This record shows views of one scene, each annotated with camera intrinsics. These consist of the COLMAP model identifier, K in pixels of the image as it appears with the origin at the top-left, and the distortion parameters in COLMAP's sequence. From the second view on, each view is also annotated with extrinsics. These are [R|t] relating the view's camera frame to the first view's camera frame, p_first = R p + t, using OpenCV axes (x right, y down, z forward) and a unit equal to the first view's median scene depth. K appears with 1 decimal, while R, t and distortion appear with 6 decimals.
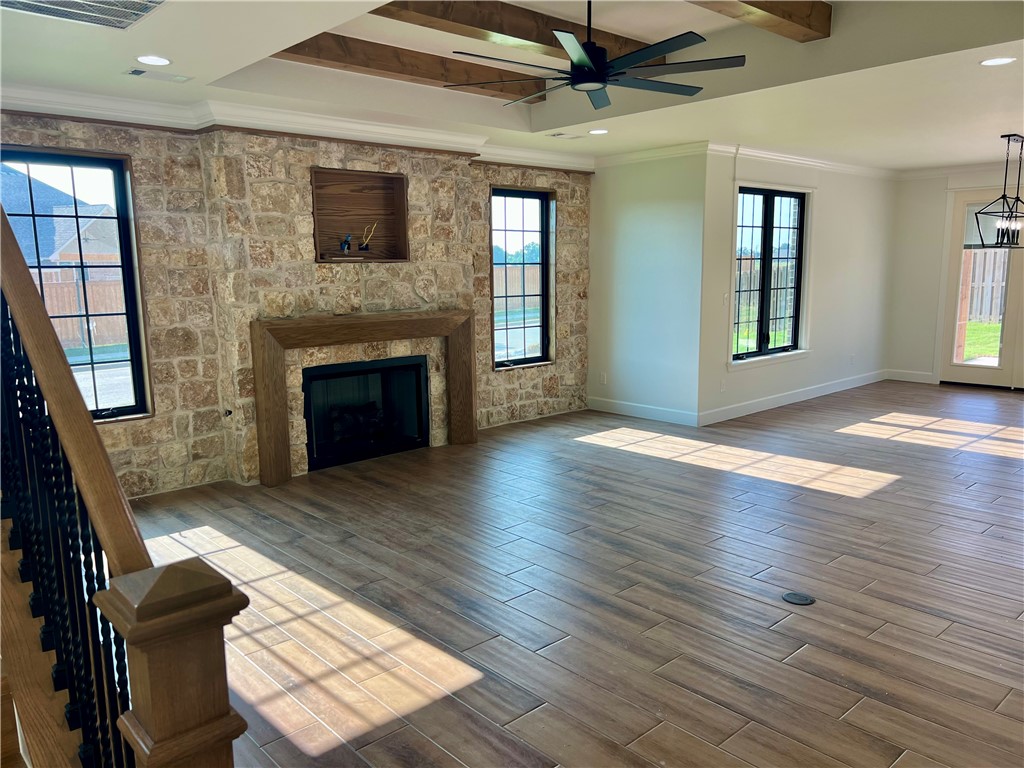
lens RADIAL K [[778.1, 0, 517.2], [0, 778.1, 387.2], [0, 0, 1]] dist [0.053336, -0.053465]
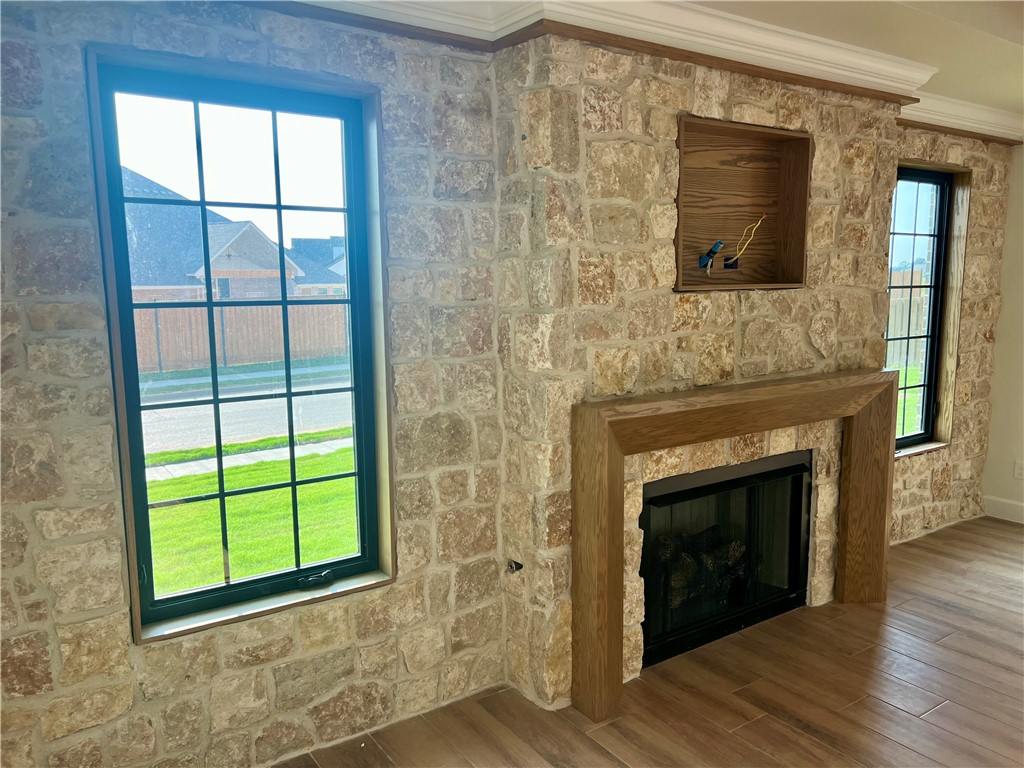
lens RADIAL K [[778.1, 0, 512.5], [0, 778.1, 383.7], [0, 0, 1]] dist [0.053336, -0.053465]
pose [[0.989772, 0.023829, -0.140657, -0.298319], [-0.026559, 0.999493, -0.017564, -0.085463], [0.140167, 0.021120, 0.989903, 0.461564]]
